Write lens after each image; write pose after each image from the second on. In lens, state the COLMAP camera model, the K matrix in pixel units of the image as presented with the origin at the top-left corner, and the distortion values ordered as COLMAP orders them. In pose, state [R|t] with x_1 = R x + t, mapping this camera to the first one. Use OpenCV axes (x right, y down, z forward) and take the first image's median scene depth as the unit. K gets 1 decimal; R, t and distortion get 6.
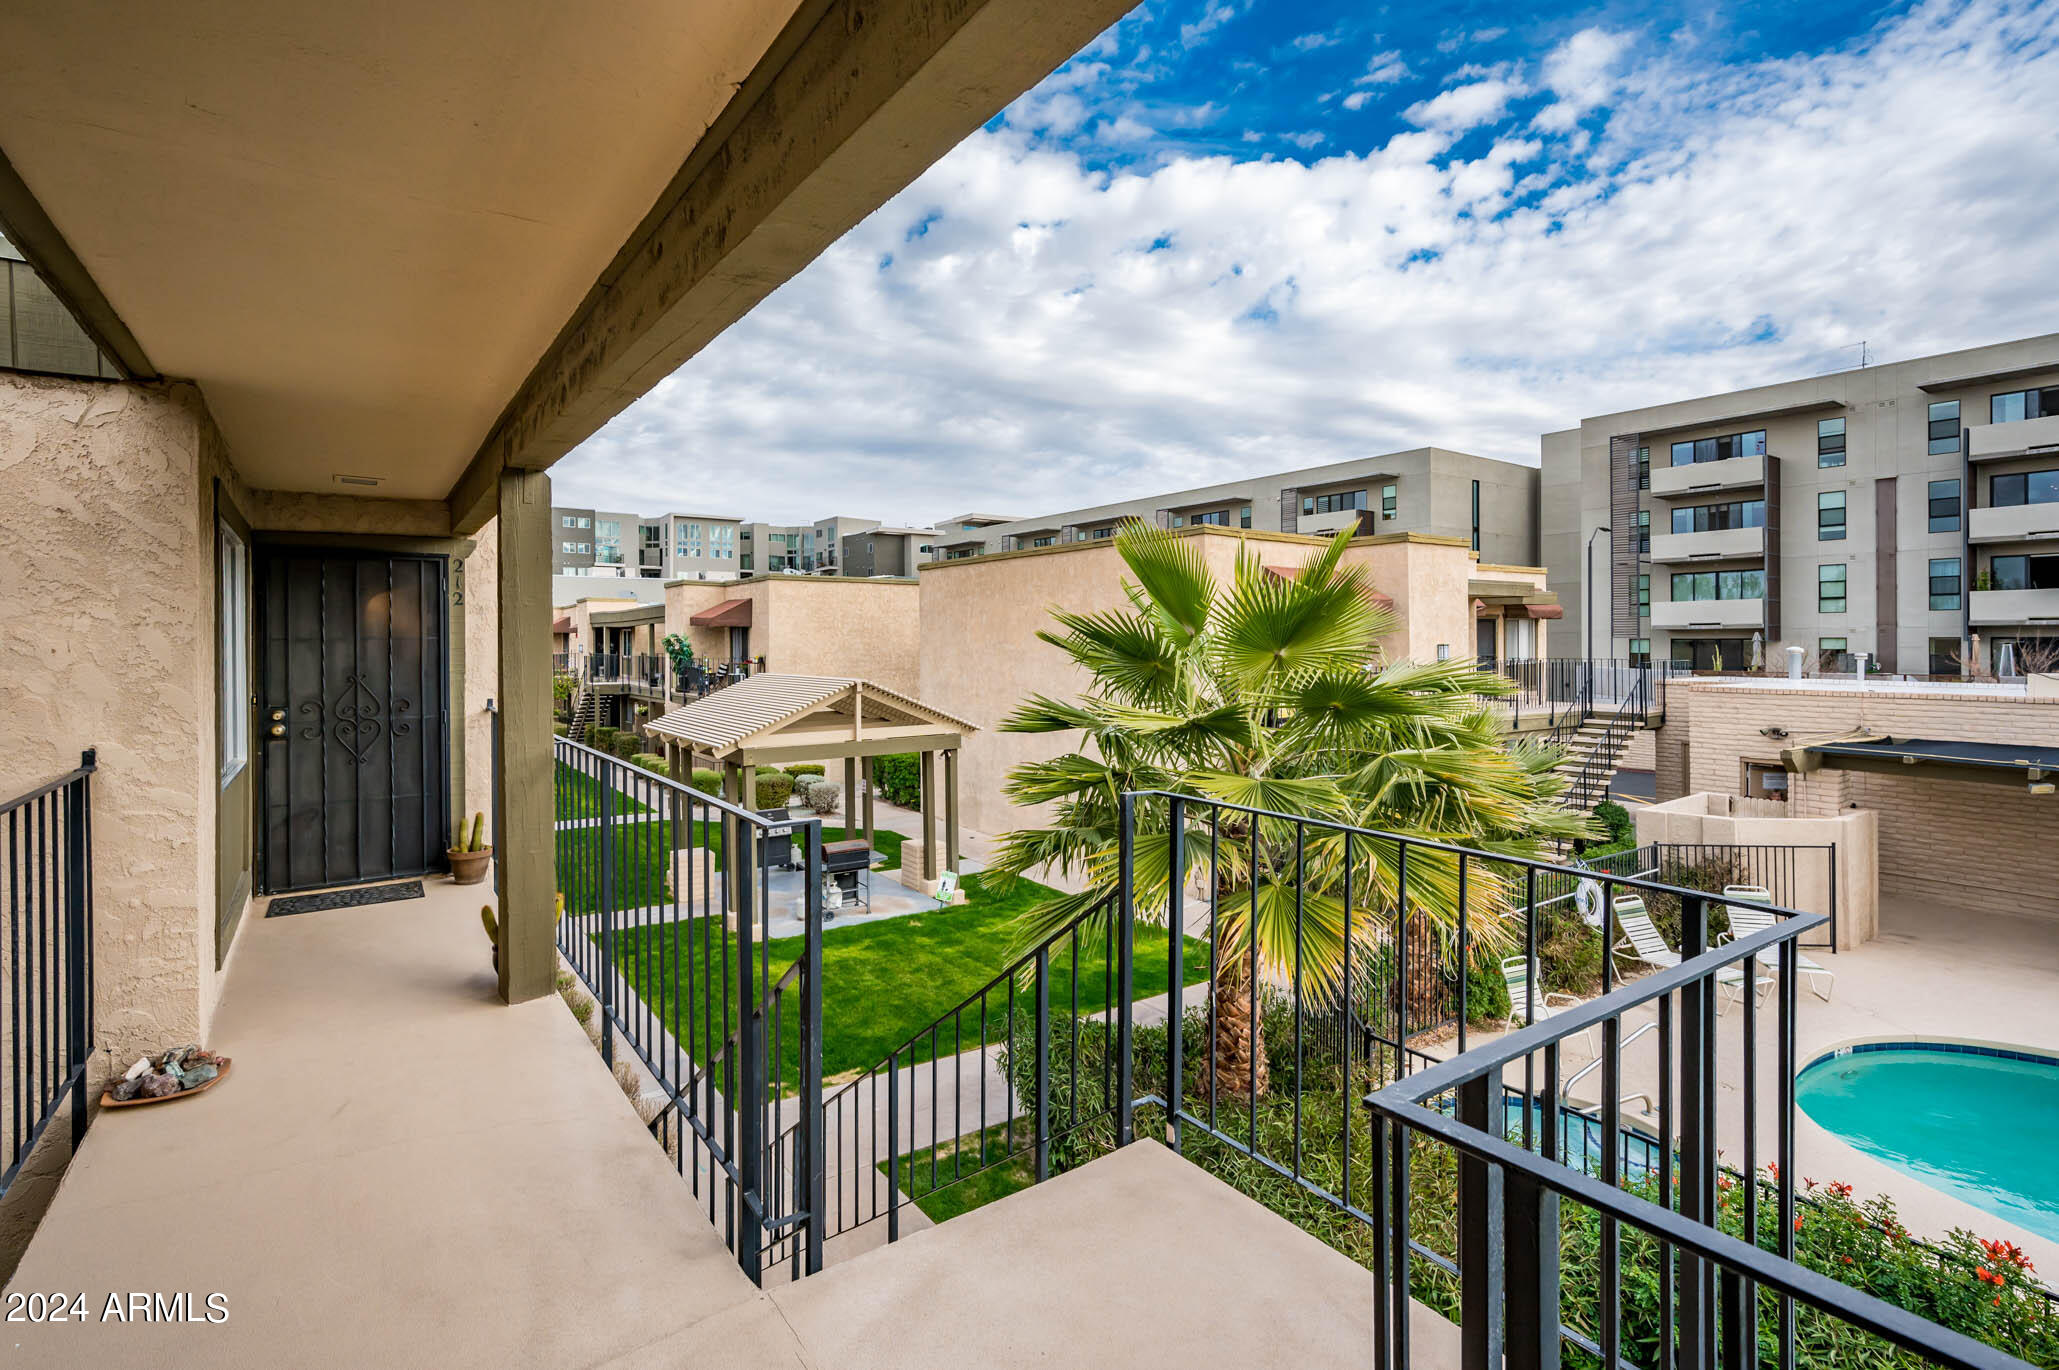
lens RADIAL K [[973.0, 0, 1027.3], [0, 973.0, 642.5], [0, 0, 1]] dist [-0.044524, 0.016889]
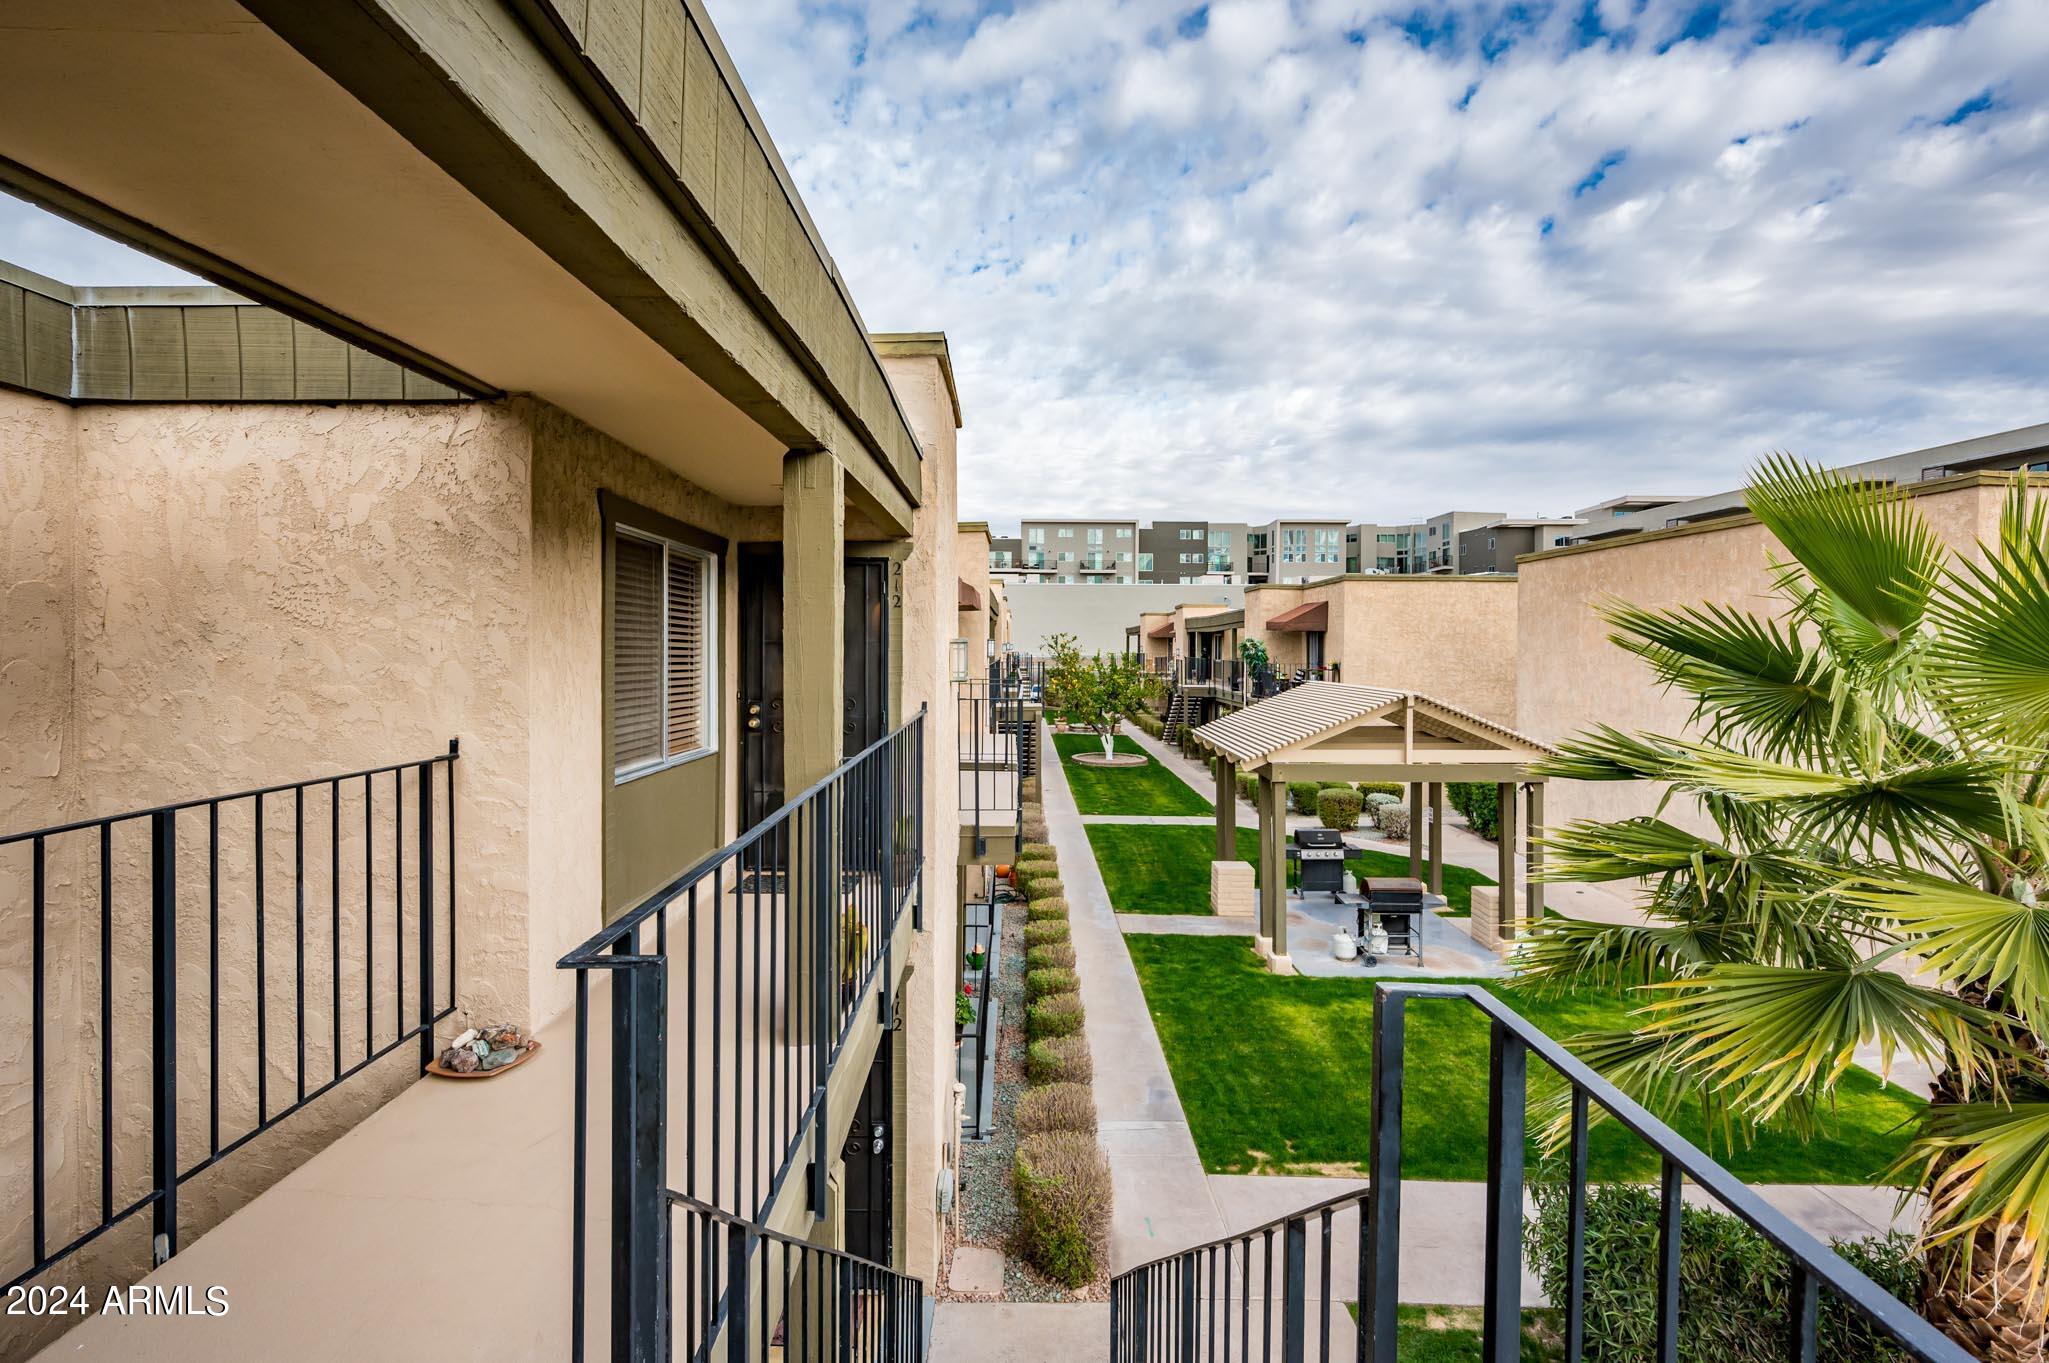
lens RADIAL K [[960.0, 0, 1023.7], [0, 960.0, 660.3], [0, 0, 1]] dist [-0.000621, 0.000130]
pose [[0.807756, 0.016216, -0.589294, 0.046946], [-0.008554, 0.999839, 0.015788, -0.000429], [0.589455, -0.007712, 0.807764, 0.111373]]
